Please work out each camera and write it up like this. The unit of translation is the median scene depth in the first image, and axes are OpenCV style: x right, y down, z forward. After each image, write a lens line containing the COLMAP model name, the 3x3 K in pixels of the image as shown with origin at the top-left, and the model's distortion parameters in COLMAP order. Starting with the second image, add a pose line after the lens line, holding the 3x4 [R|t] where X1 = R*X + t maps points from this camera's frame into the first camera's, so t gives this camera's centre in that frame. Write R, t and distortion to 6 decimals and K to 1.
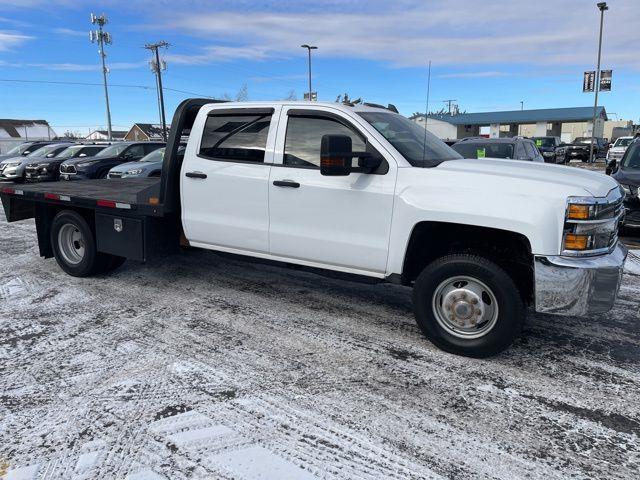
lens RADIAL K [[481.1, 0, 314.1], [0, 481.1, 241.7], [0, 0, 1]] dist [0.076075, -0.100021]
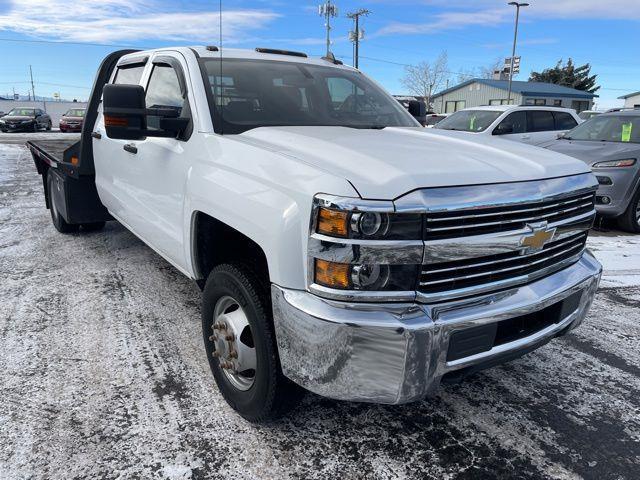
lens RADIAL K [[481.1, 0, 318.2], [0, 481.1, 240.7], [0, 0, 1]] dist [0.076075, -0.100021]
pose [[0.912462, 0.126306, -0.389177, 0.588883], [-0.105159, 0.991603, 0.075266, -0.062478], [0.395416, -0.027752, 0.918083, 0.376112]]
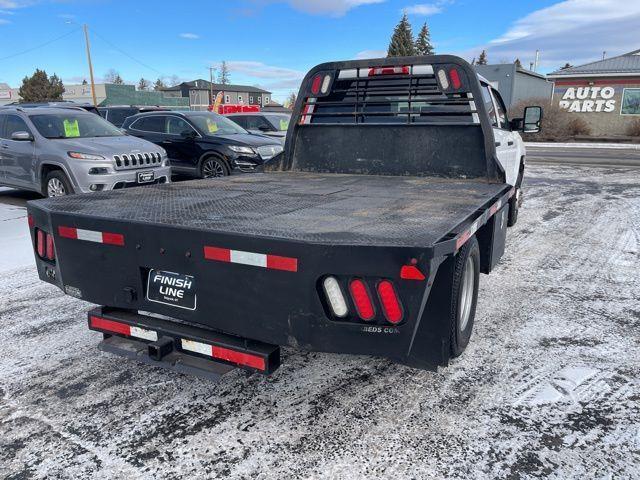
lens RADIAL K [[481.1, 0, 321.3], [0, 481.1, 241.4], [0, 0, 1]] dist [0.076075, -0.100021]
pose [[-0.055576, -0.243486, 0.968311, -1.393102], [0.198012, 0.947859, 0.249708, -0.304227], [-0.978623, 0.205615, -0.004465, 1.599263]]
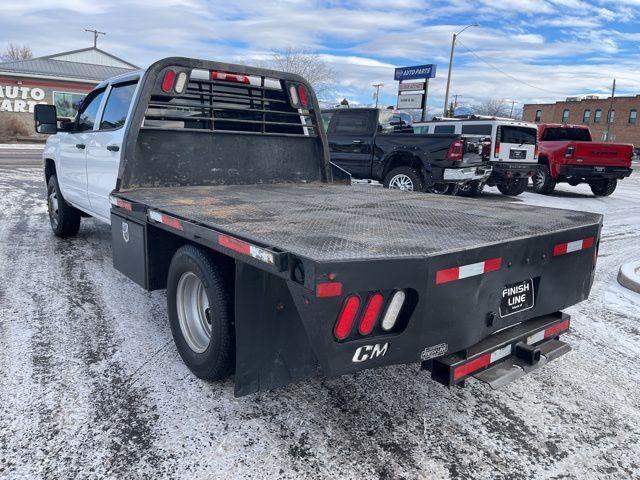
lens RADIAL K [[481.1, 0, 323.9], [0, 481.1, 237.0], [0, 0, 1]] dist [0.076075, -0.100021]
pose [[-0.932729, -0.119309, 0.340268, -0.817716], [0.020950, 0.924147, 0.381463, -0.449141], [-0.359970, 0.362930, -0.859479, 2.360826]]
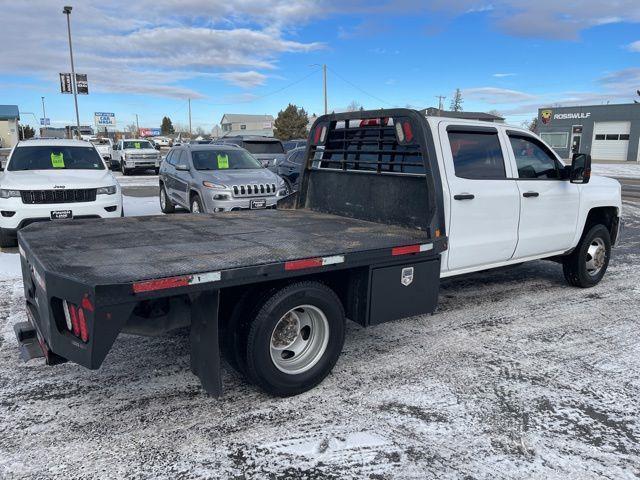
lens RADIAL K [[481.1, 0, 322.5], [0, 481.1, 239.5], [0, 0, 1]] dist [0.076075, -0.100021]
pose [[0.398998, -0.174164, 0.900260, -1.374098], [0.174997, 0.978214, 0.111685, -0.240028], [-0.900098, 0.112981, 0.420784, 1.001311]]
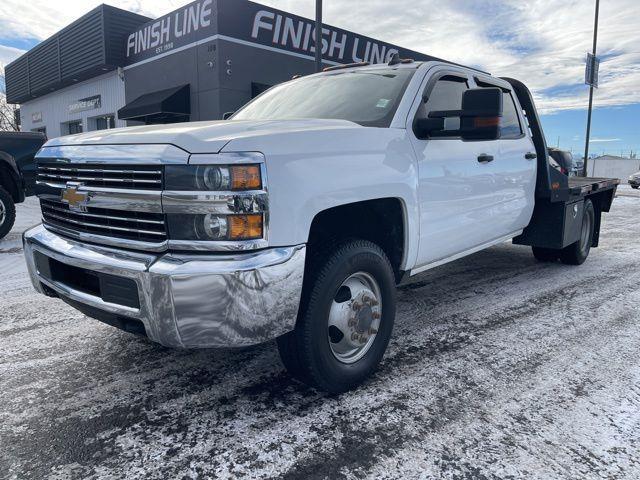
lens RADIAL K [[481.1, 0, 322.3], [0, 481.1, 244.9], [0, 0, 1]] dist [0.076075, -0.100021]
pose [[-0.170009, 0.157015, -0.972853, 1.115983], [-0.201577, 0.960809, 0.190297, -0.164102], [0.964606, 0.228457, -0.131695, 1.317336]]
